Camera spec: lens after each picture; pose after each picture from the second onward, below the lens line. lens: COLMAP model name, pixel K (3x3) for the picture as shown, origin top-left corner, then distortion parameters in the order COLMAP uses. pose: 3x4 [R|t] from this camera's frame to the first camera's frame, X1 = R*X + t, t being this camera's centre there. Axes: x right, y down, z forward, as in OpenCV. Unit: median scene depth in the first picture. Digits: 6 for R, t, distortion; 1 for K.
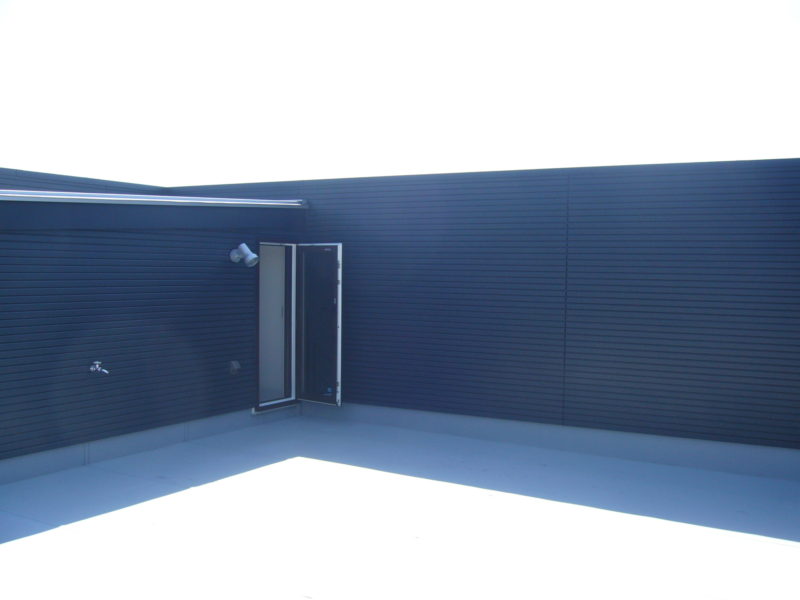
lens RADIAL K [[878.4, 0, 399.9], [0, 878.4, 299.9], [0, 0, 1]] dist [-0.001281, 0.000000]
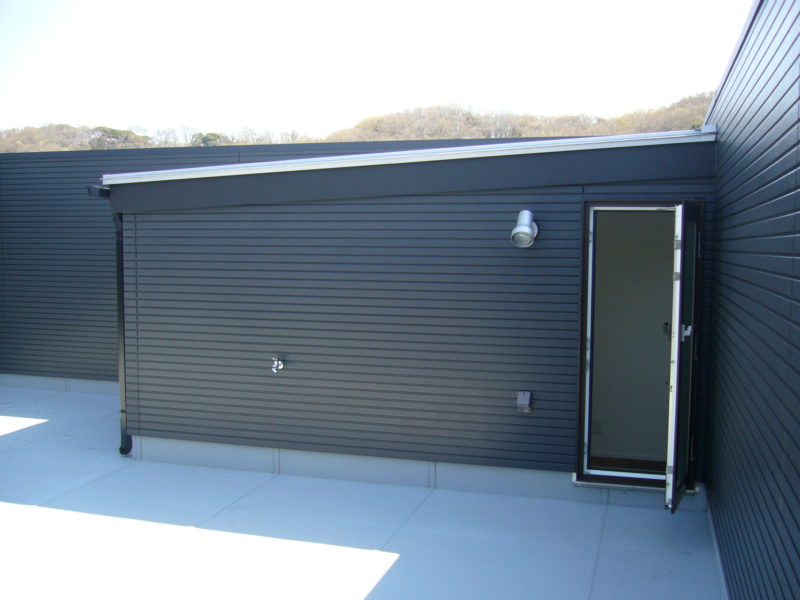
lens RADIAL K [[878.4, 0, 400.0], [0, 878.4, 300.2], [0, 0, 1]] dist [-0.001281, 0.000000]
pose [[0.242545, 0.051793, -0.968757, 0.408315], [-0.045534, 0.998081, 0.041961, -0.021701], [0.969071, 0.033934, 0.244438, 0.719672]]
